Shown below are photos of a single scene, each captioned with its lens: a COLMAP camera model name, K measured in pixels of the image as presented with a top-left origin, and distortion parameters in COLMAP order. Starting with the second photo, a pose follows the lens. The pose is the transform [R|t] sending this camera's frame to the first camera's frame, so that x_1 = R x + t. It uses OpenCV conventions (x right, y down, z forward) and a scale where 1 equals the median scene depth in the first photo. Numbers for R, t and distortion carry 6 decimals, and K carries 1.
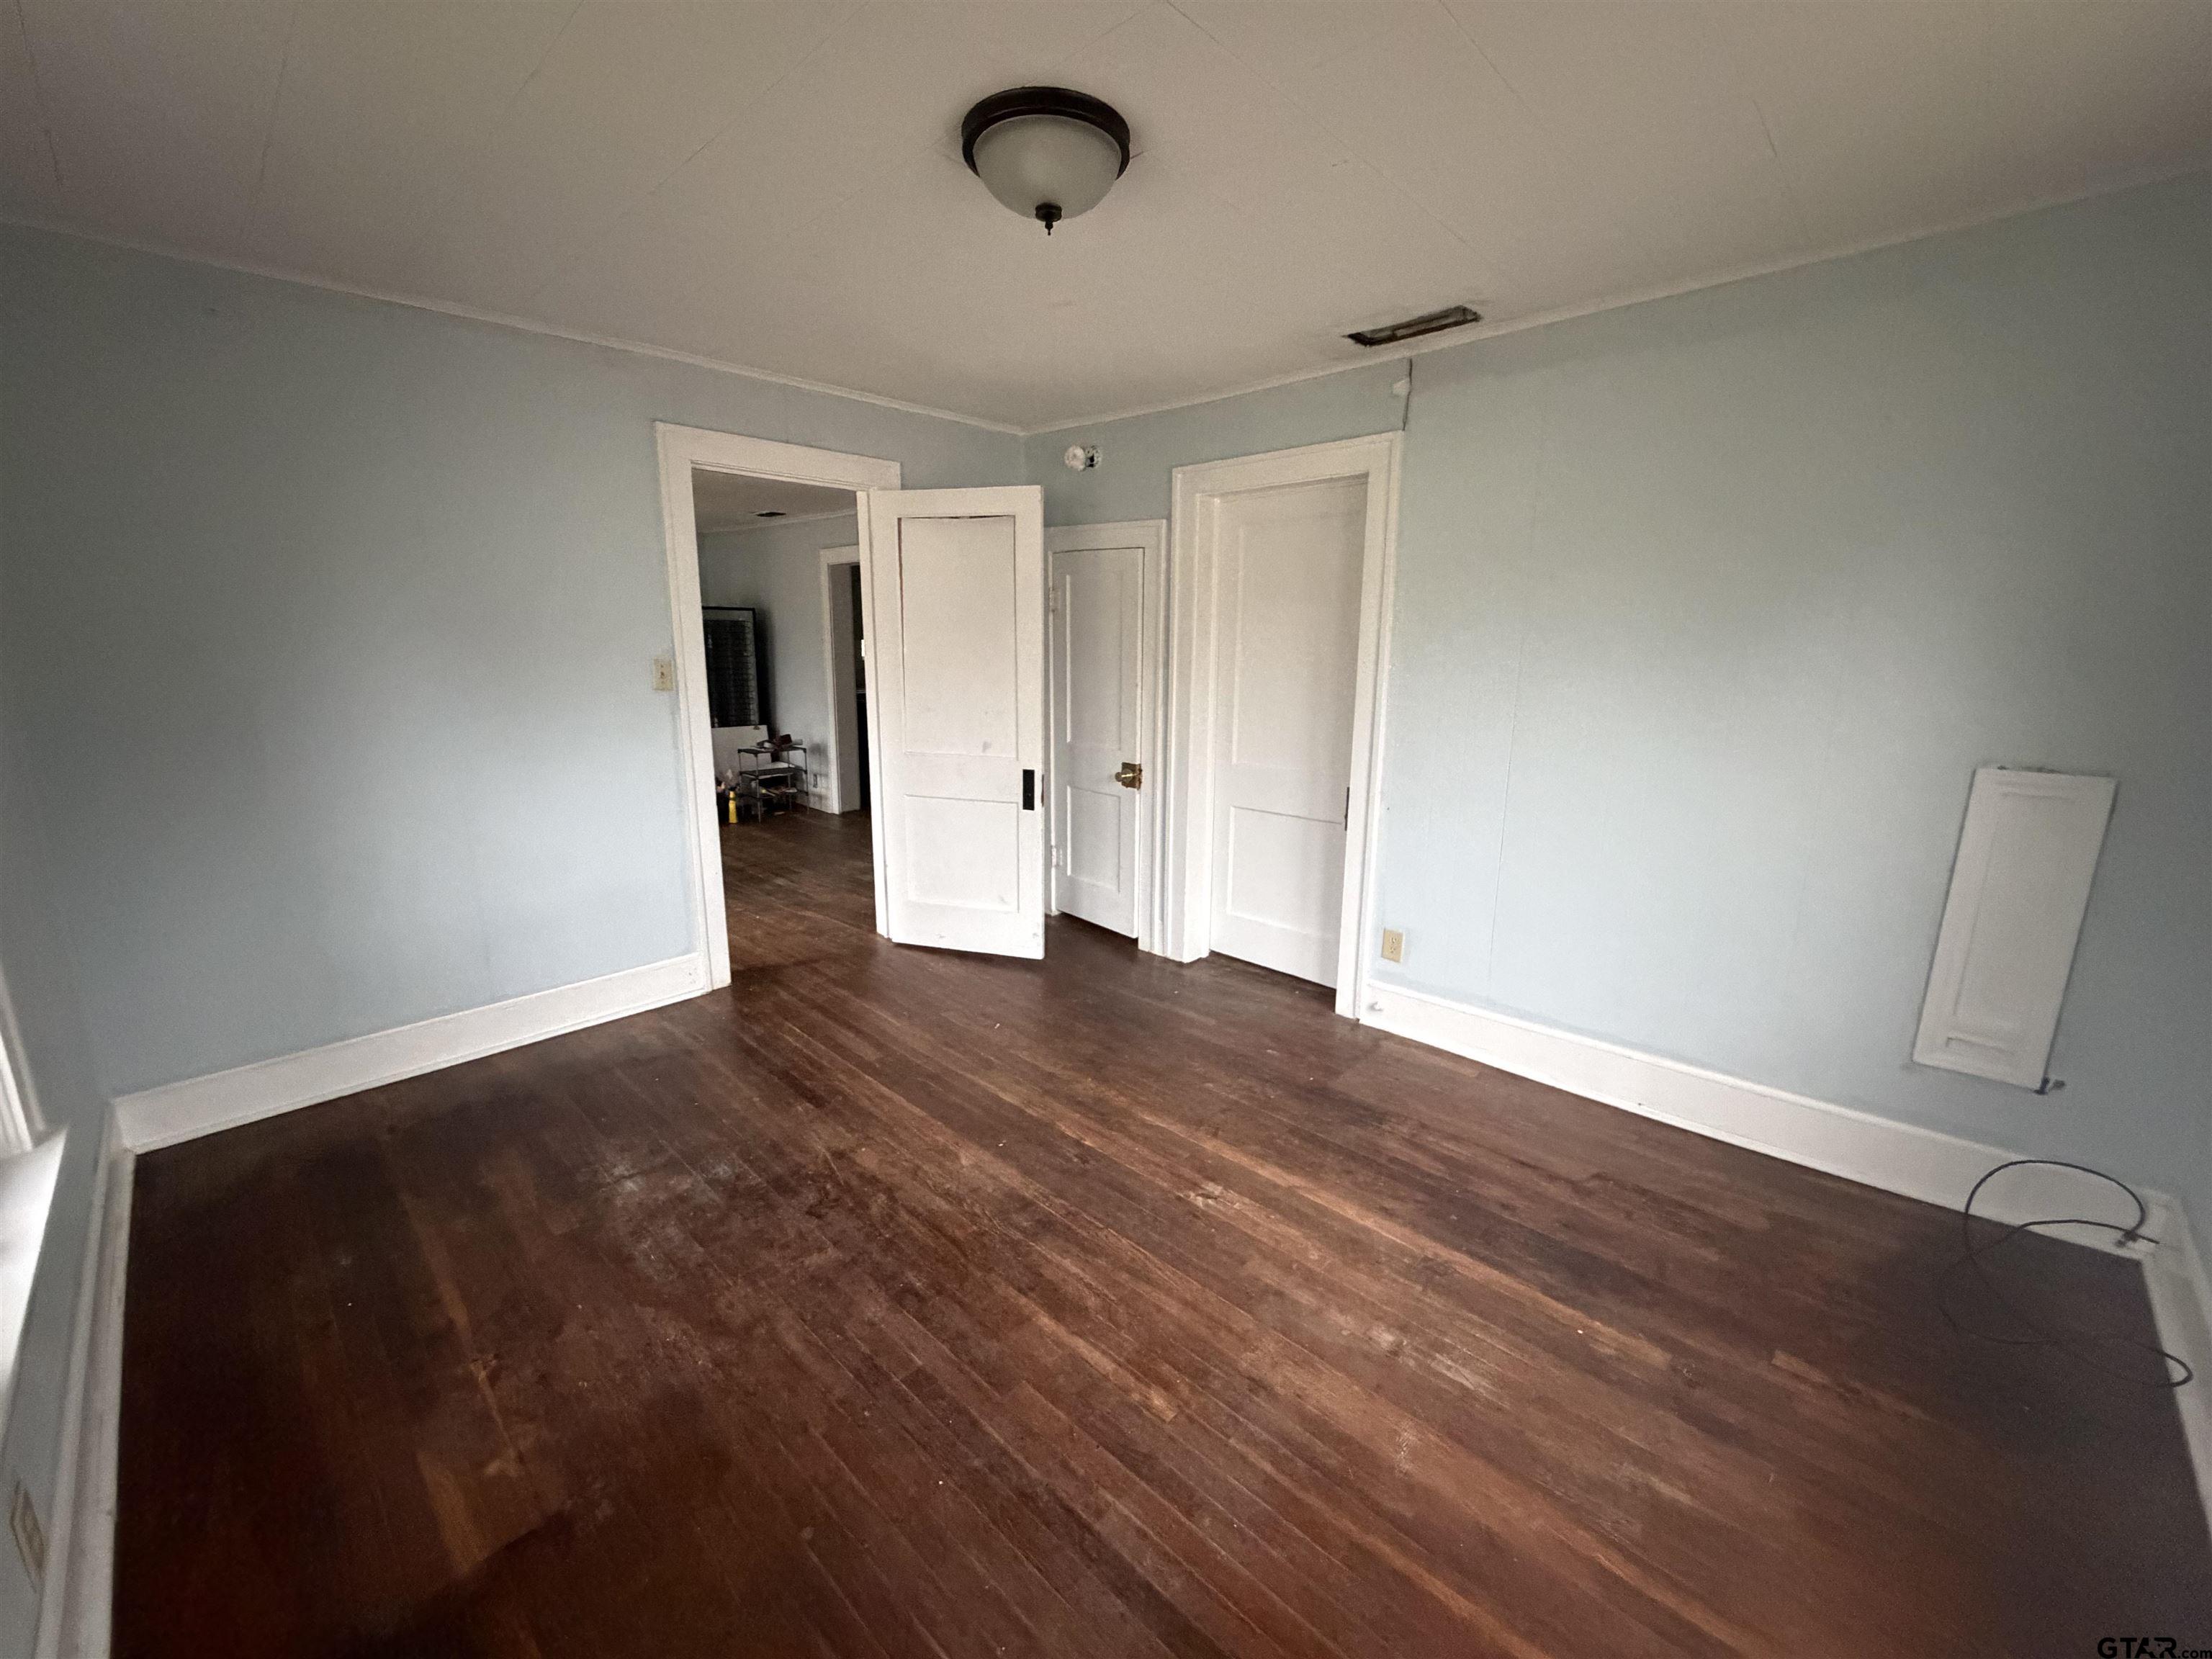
lens RADIAL K [[883.2, 0, 1102.6], [0, 883.2, 830.3], [0, 0, 1]] dist [-0.002892, 0.000429]
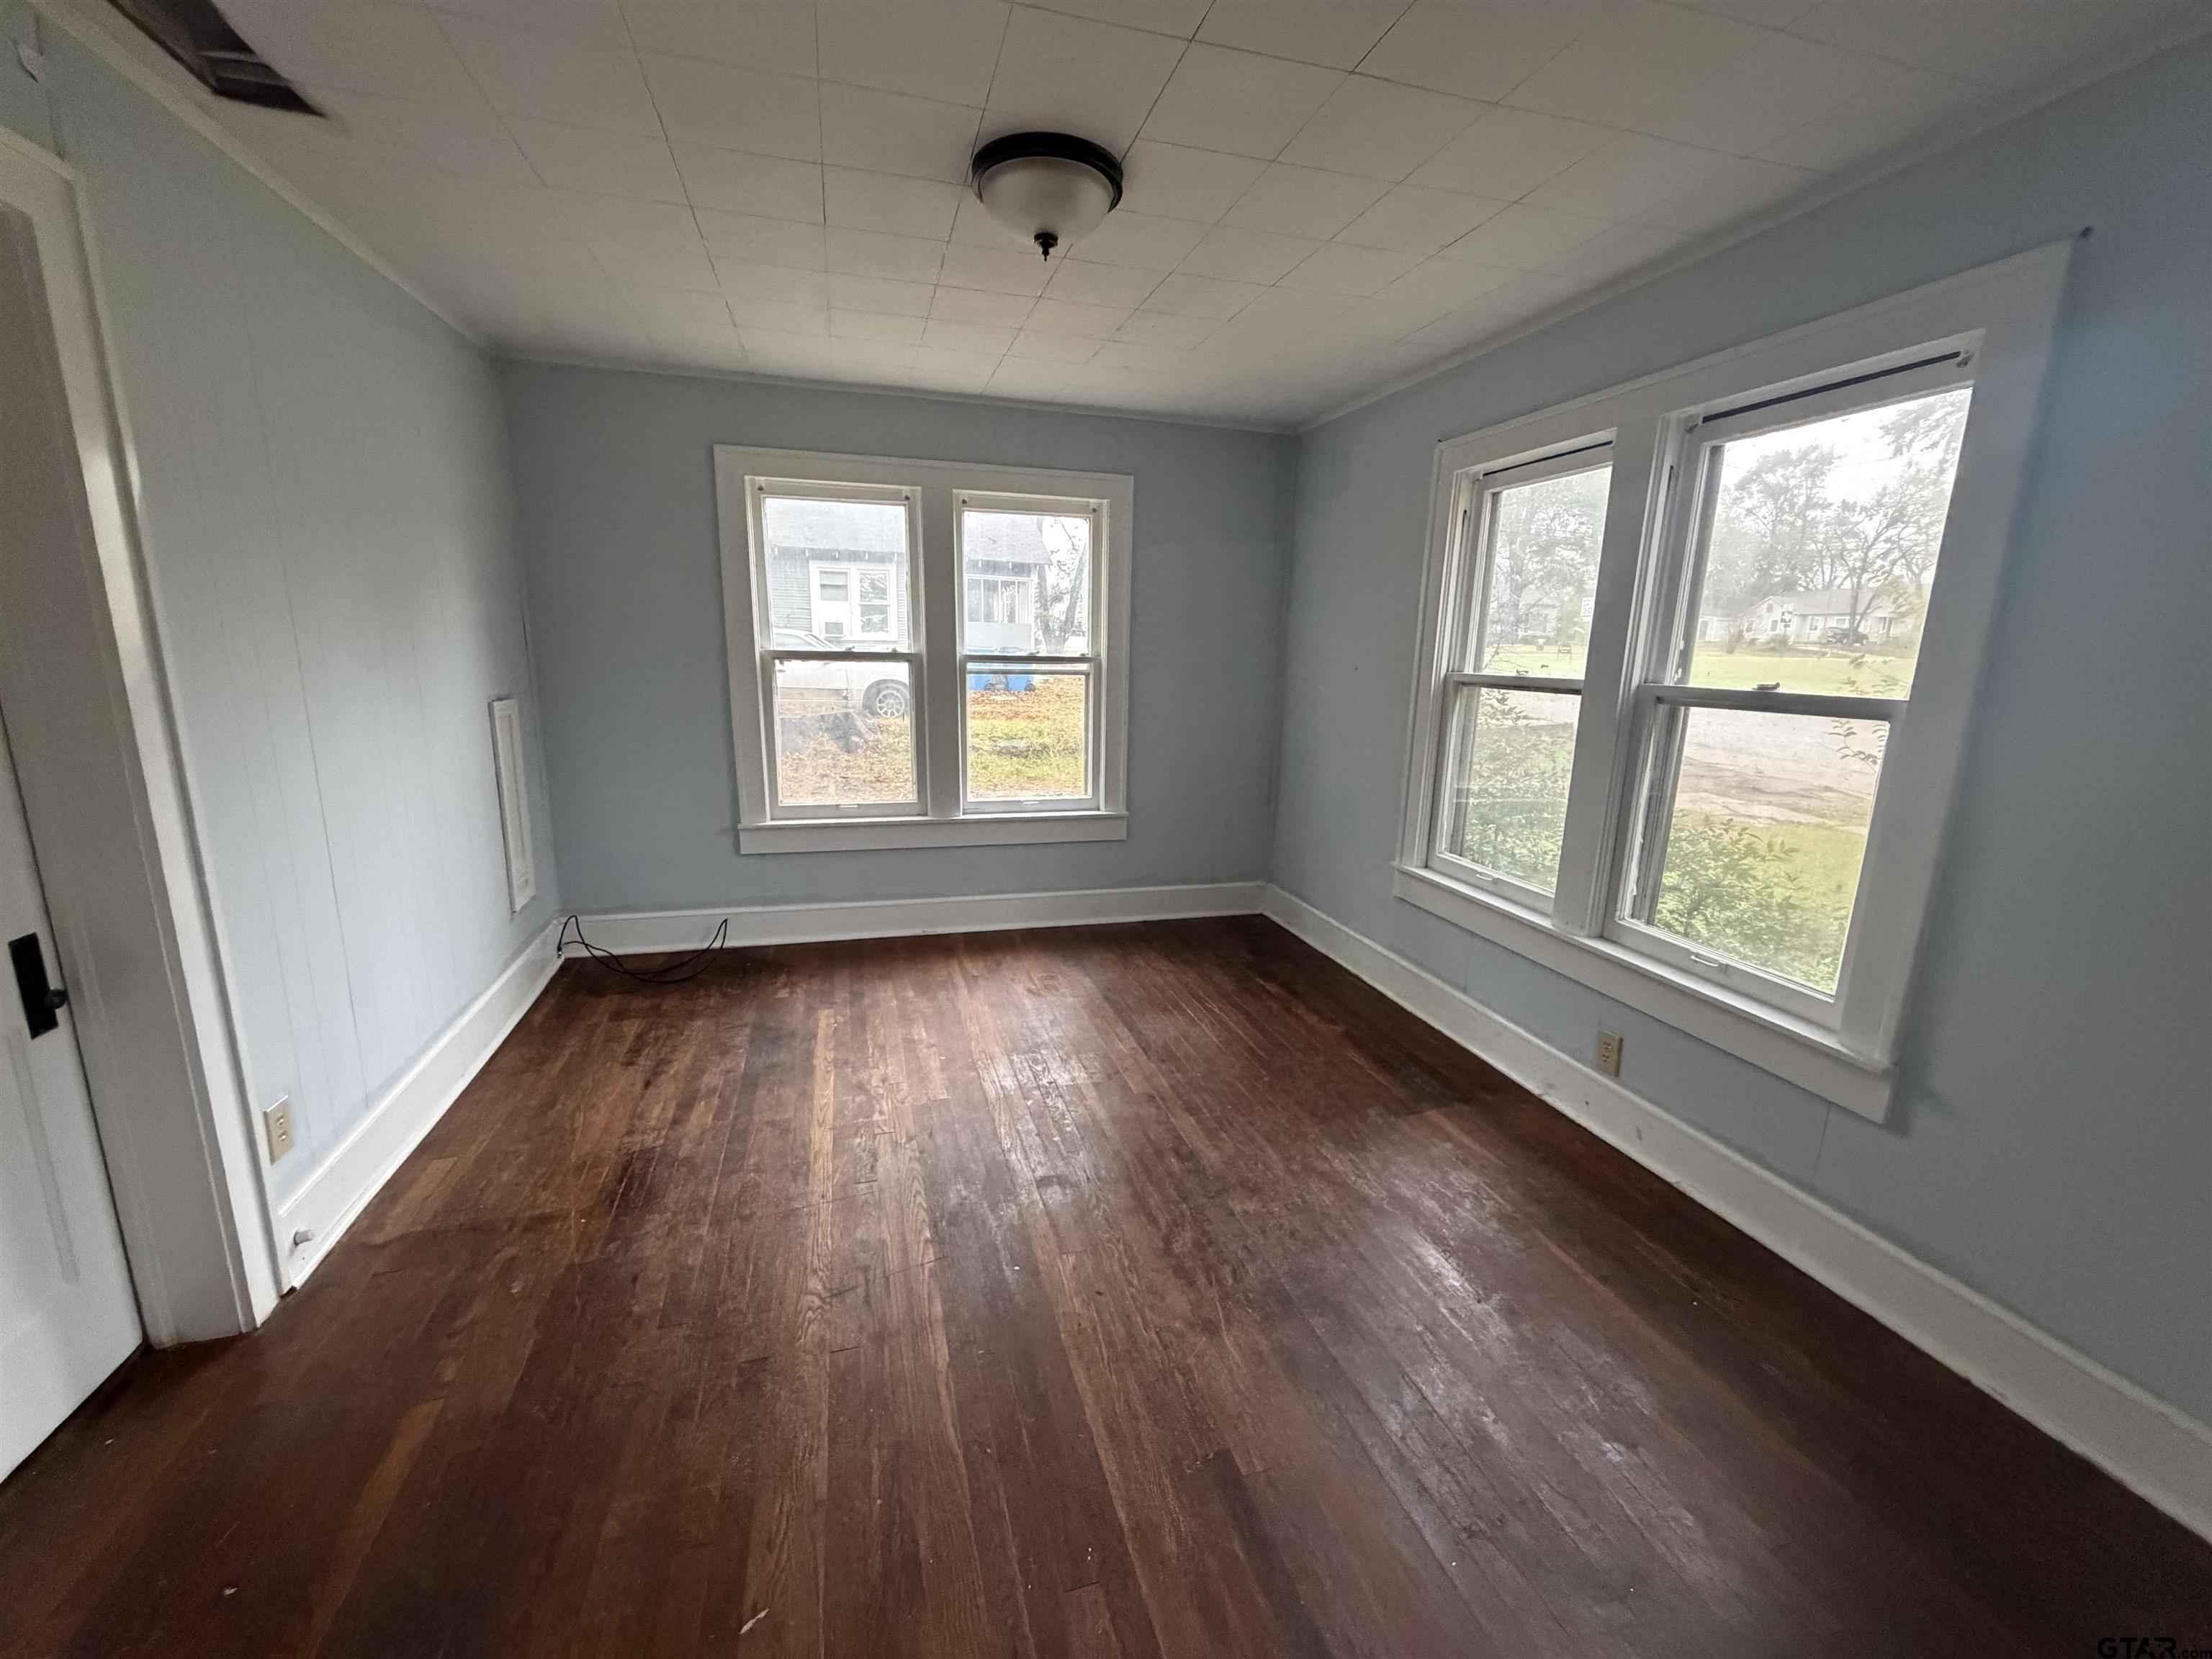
lens RADIAL K [[883.2, 0, 1106.1], [0, 883.2, 829.9], [0, 0, 1]] dist [-0.002892, 0.000429]
pose [[-0.868548, -0.126680, 0.479141, -0.621206], [0.078560, 0.919366, 0.385479, -0.363334], [-0.489338, 0.372449, -0.788562, 1.743834]]
